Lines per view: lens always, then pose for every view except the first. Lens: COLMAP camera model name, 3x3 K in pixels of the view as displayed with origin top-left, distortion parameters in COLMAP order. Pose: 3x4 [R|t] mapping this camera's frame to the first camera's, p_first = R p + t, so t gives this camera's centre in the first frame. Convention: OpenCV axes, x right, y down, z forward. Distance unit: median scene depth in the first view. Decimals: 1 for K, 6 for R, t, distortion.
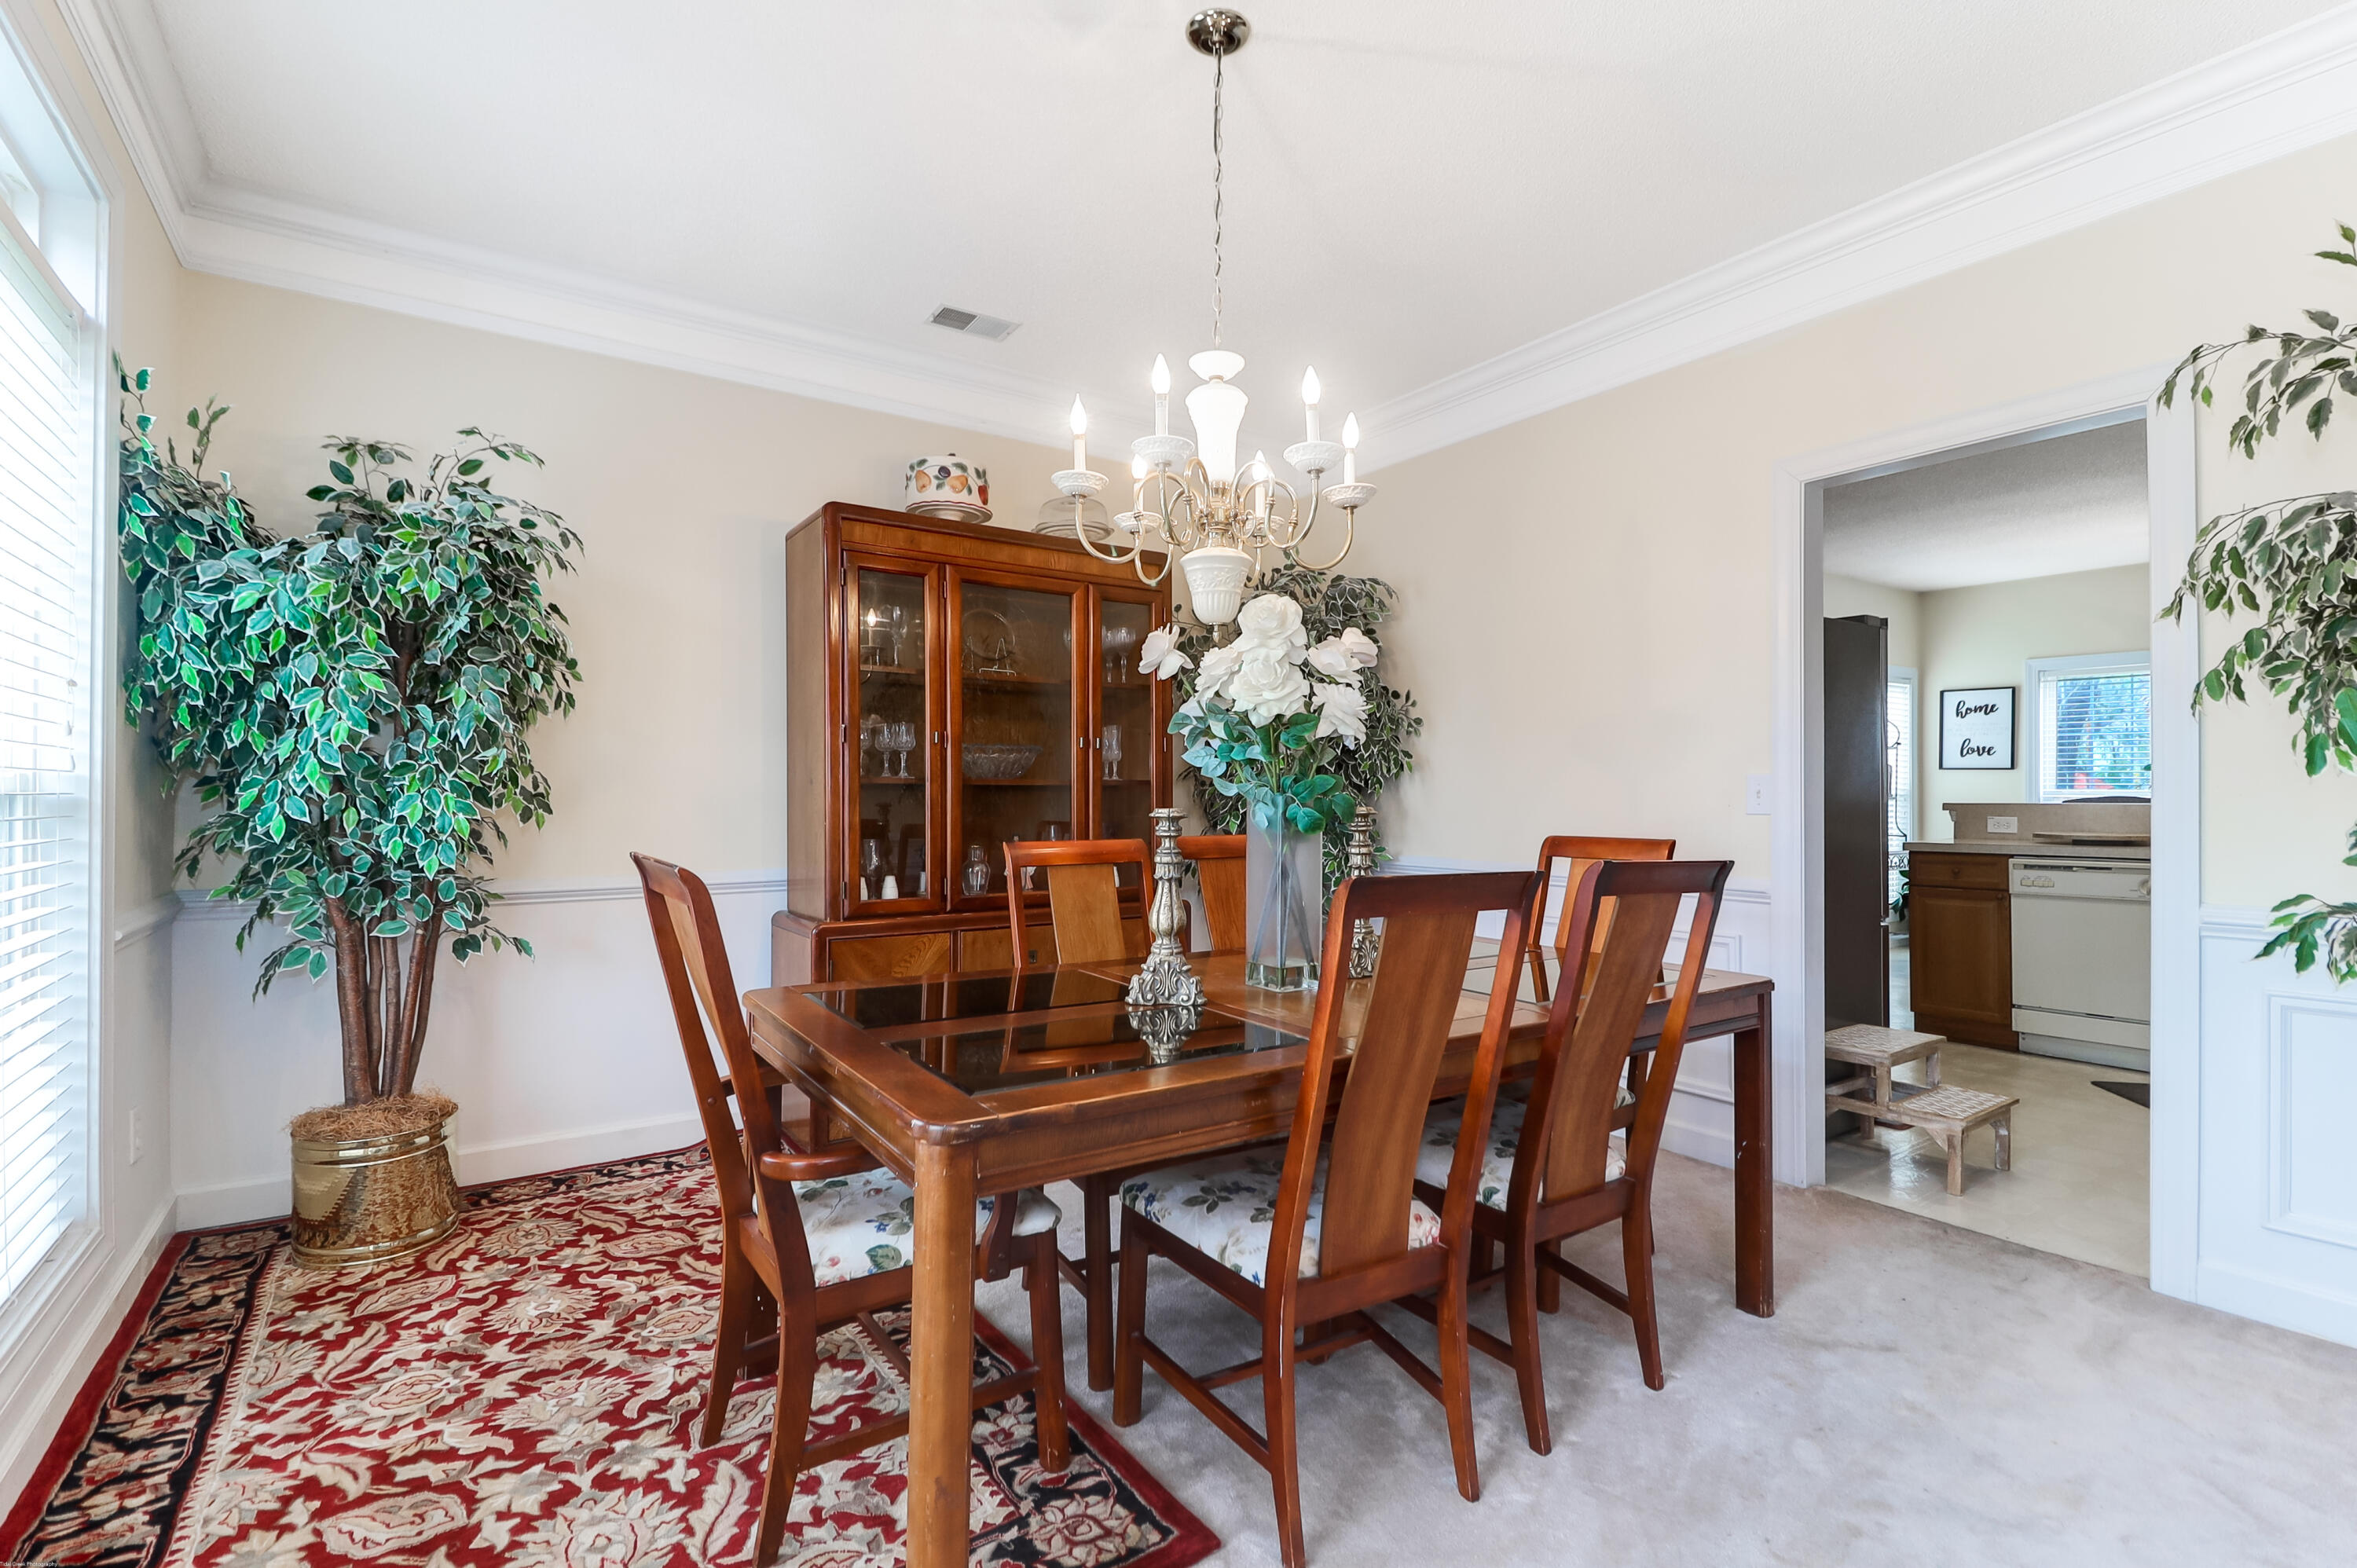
lens RADIAL K [[1086.3, 0, 1178.5], [0, 1086.3, 784.0], [0, 0, 1]] dist [0.016822, -0.011145]
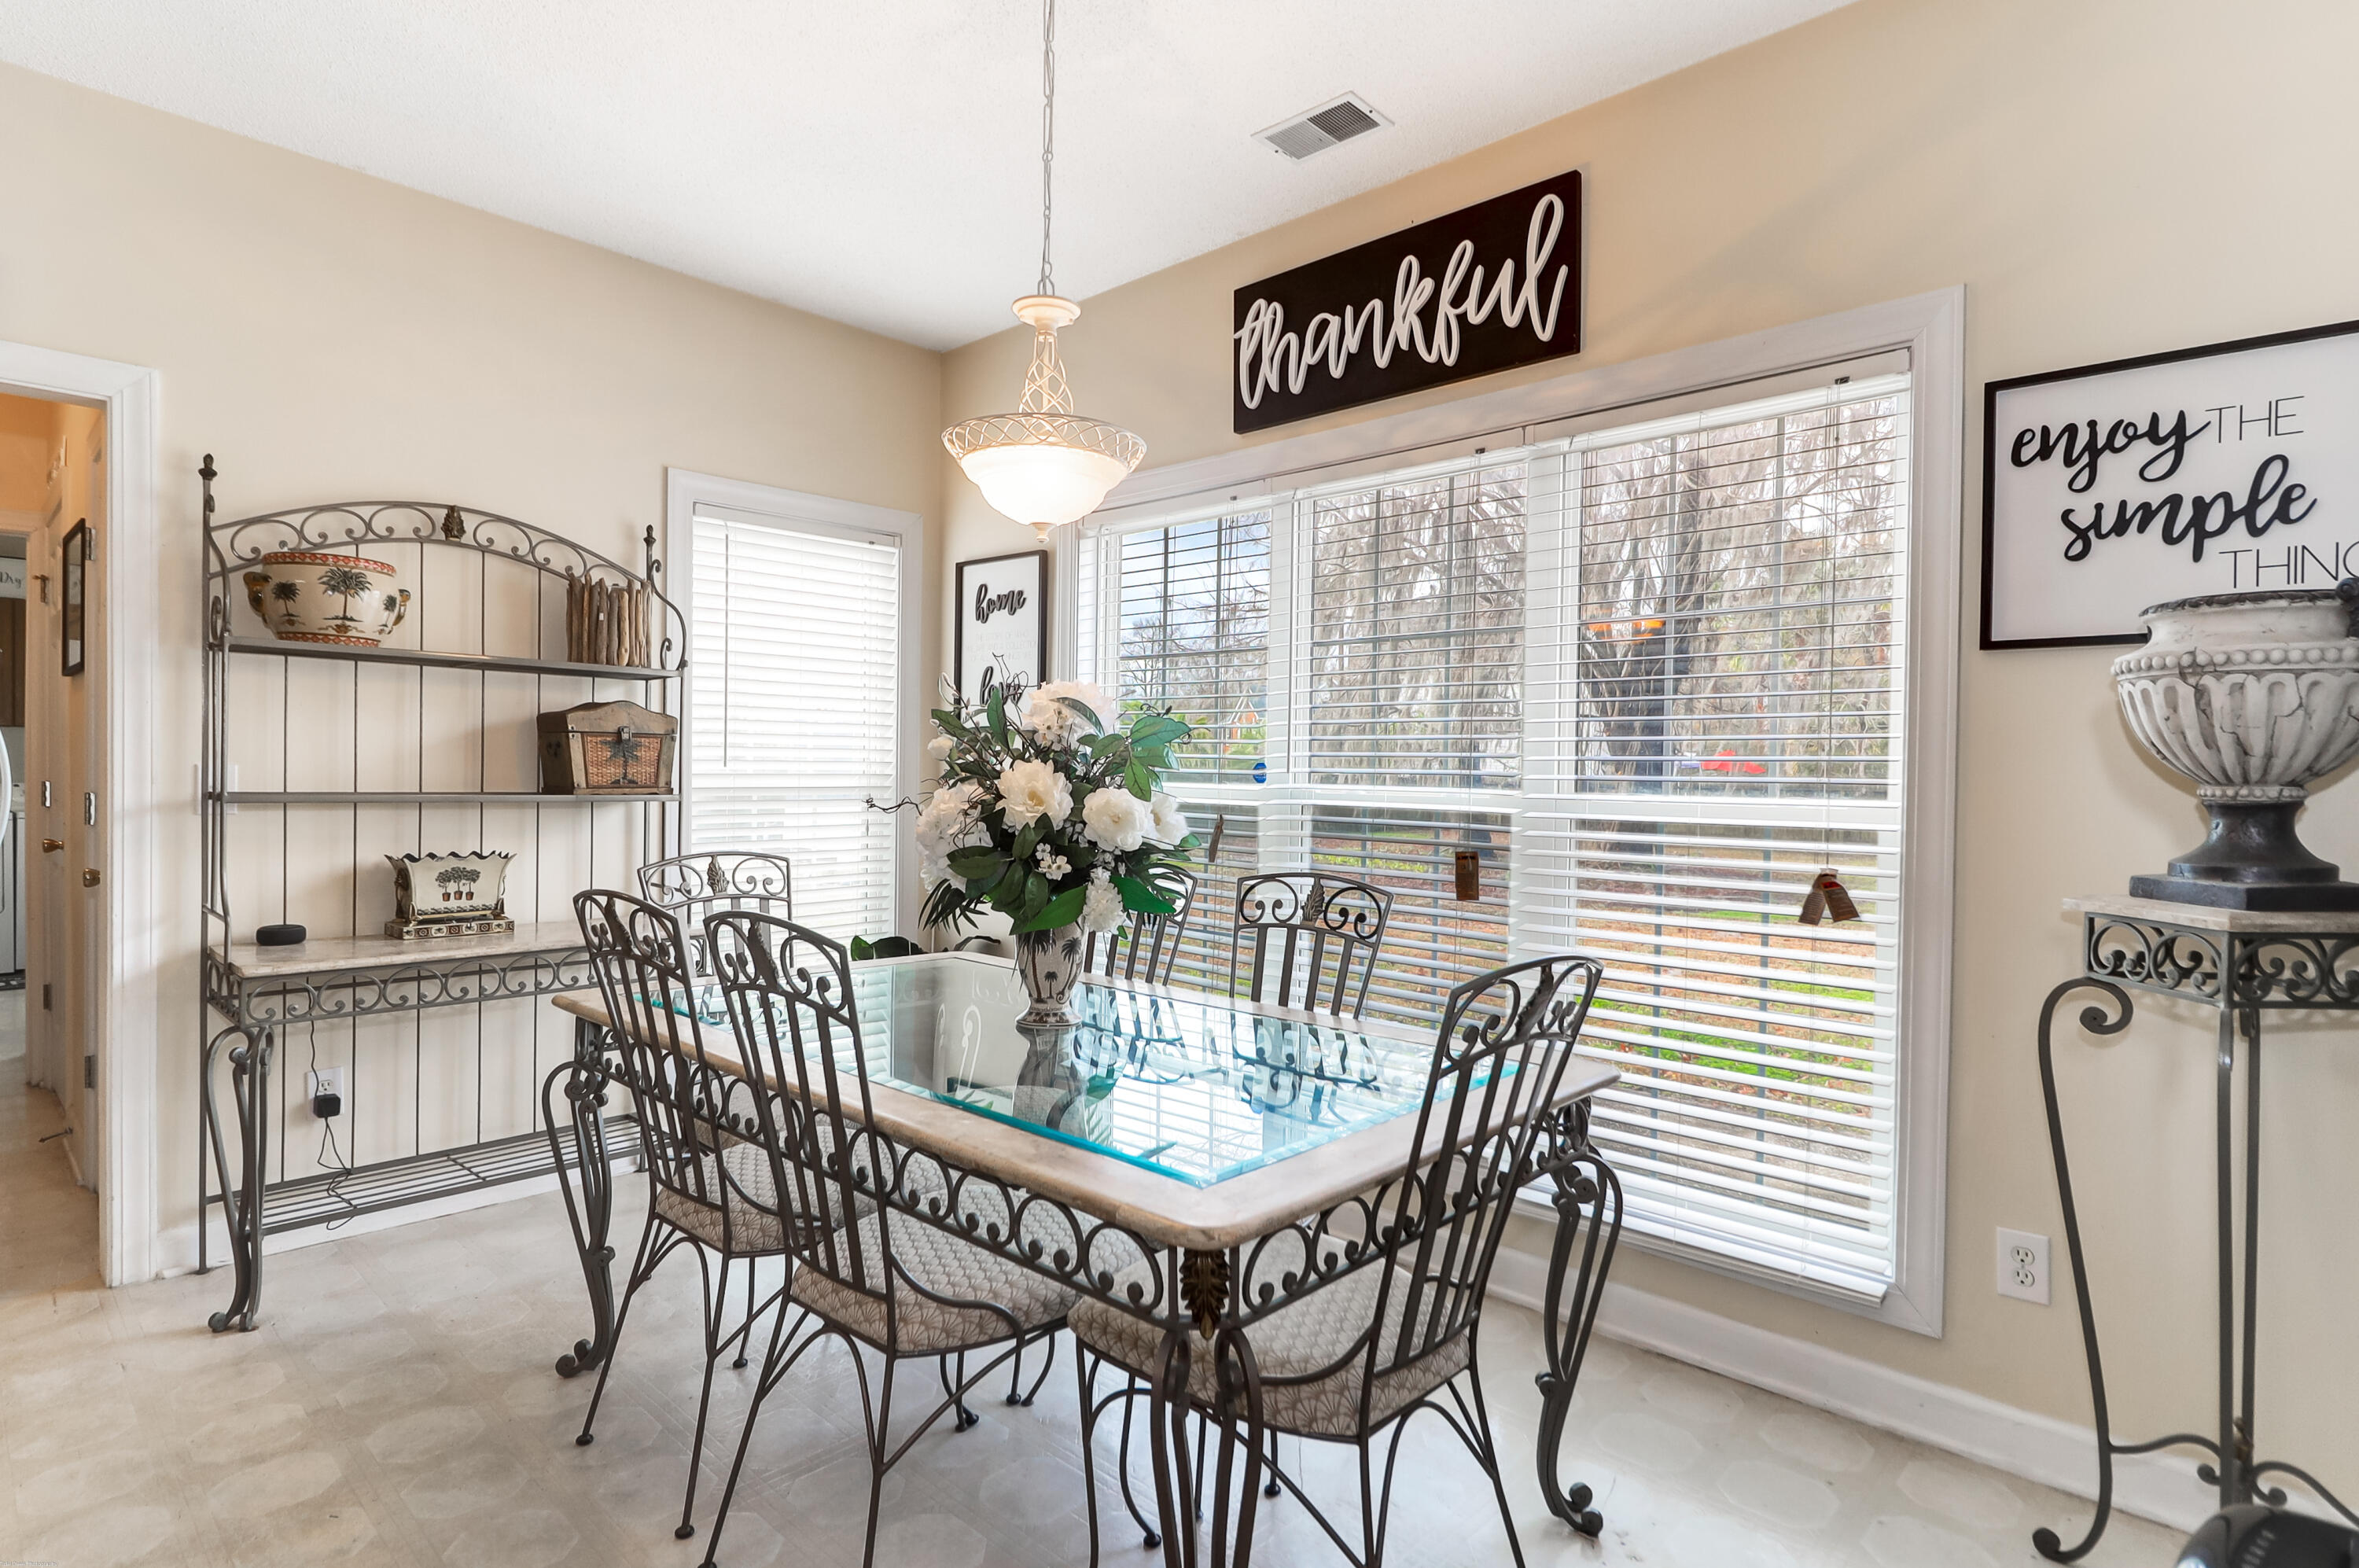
lens RADIAL K [[1181.2, 0, 1179.5], [0, 1181.2, 784.0], [0, 0, 1]] dist [0.020823, -0.015697]
pose [[0.975799, 0.005684, 0.218597, 0.862501], [-0.010709, 0.999705, 0.021812, -0.004709], [-0.218408, -0.023625, 0.975571, 0.617665]]
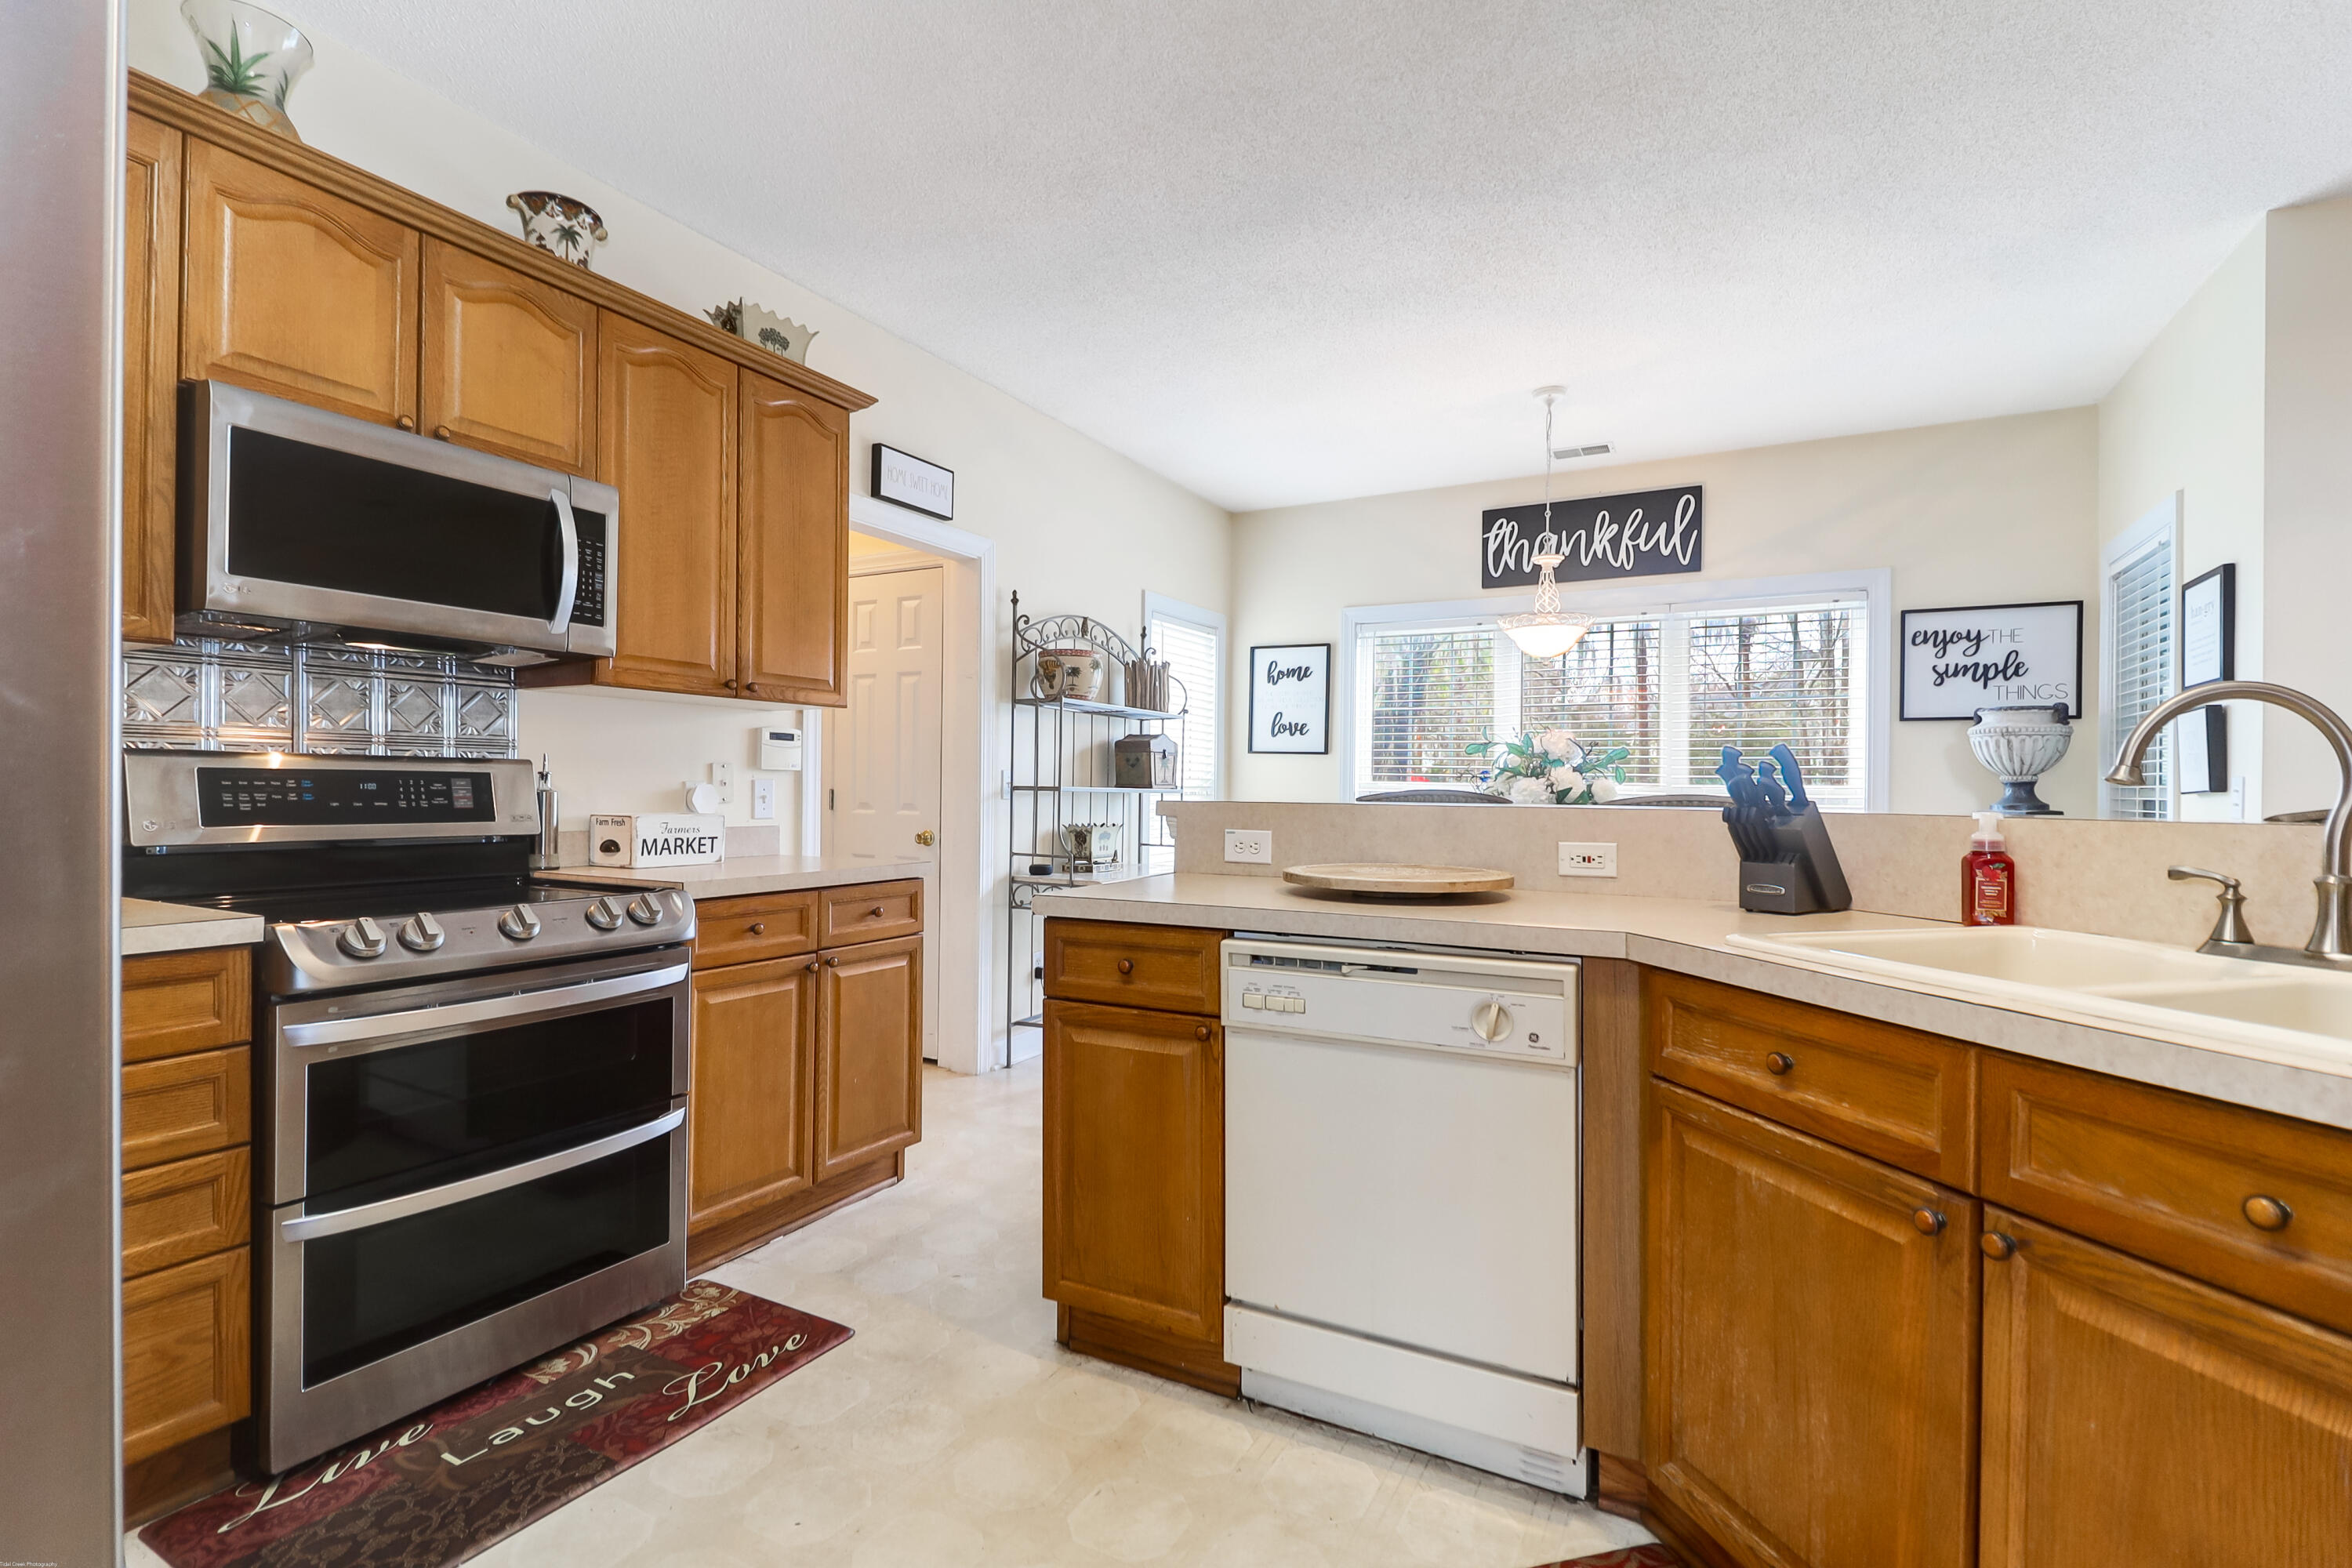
lens RADIAL K [[1074.1, 0, 1176.0], [0, 1074.1, 784.0], [0, 0, 1]] dist [0.018842, -0.011940]
pose [[0.891002, 0.007905, 0.453930, 0.409791], [-0.010605, 0.999938, 0.003403, 0.006777], [-0.453875, -0.007846, 0.891031, 0.475097]]
